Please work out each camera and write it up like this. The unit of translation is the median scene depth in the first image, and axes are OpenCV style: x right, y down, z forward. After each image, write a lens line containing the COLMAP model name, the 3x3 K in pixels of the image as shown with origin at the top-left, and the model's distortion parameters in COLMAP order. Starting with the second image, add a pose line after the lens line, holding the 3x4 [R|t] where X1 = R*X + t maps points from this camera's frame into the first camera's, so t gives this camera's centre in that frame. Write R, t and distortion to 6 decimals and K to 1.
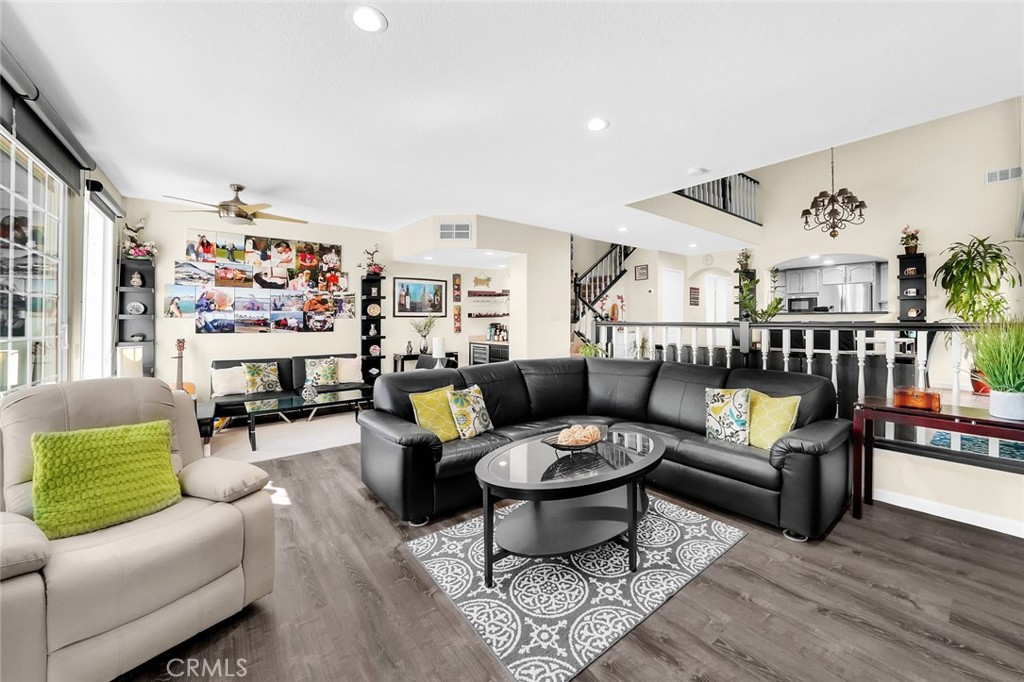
lens RADIAL K [[398.9, 0, 532.9], [0, 398.9, 321.3], [0, 0, 1]] dist [-0.028454, 0.001078]
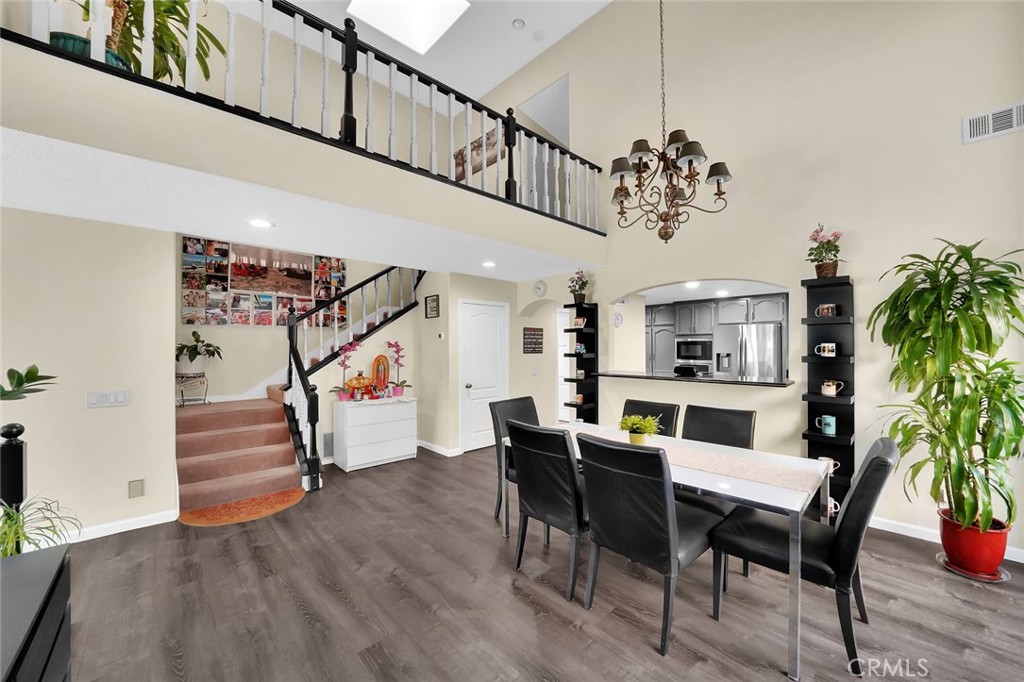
lens RADIAL K [[365.9, 0, 530.9], [0, 365.9, 343.2], [0, 0, 1]] dist [-0.017189, -0.000122]
pose [[0.997983, 0.001974, 0.063457, 0.577733], [-0.001445, 0.999964, -0.008378, -0.084949], [-0.063472, 0.008269, 0.997949, 0.569940]]
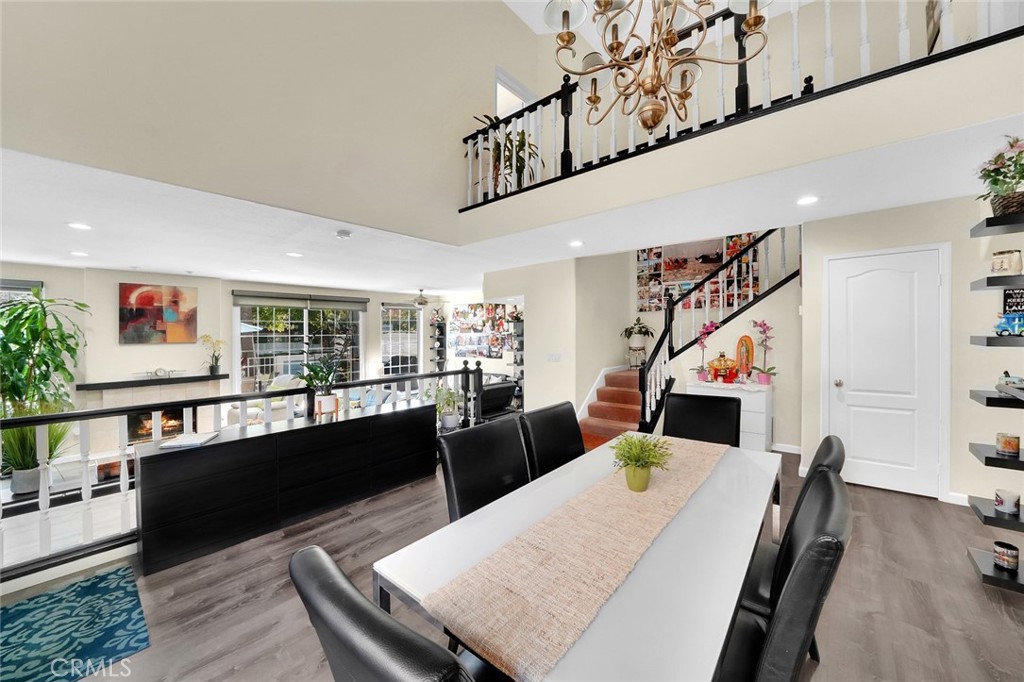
lens RADIAL K [[365.9, 0, 514.6], [0, 365.9, 344.3], [0, 0, 1]] dist [-0.017189, -0.000122]
pose [[0.174164, 0.028490, -0.984304, 0.952642], [0.019580, 0.999284, 0.032388, -0.079000], [0.984522, -0.024913, 0.173481, 0.865978]]
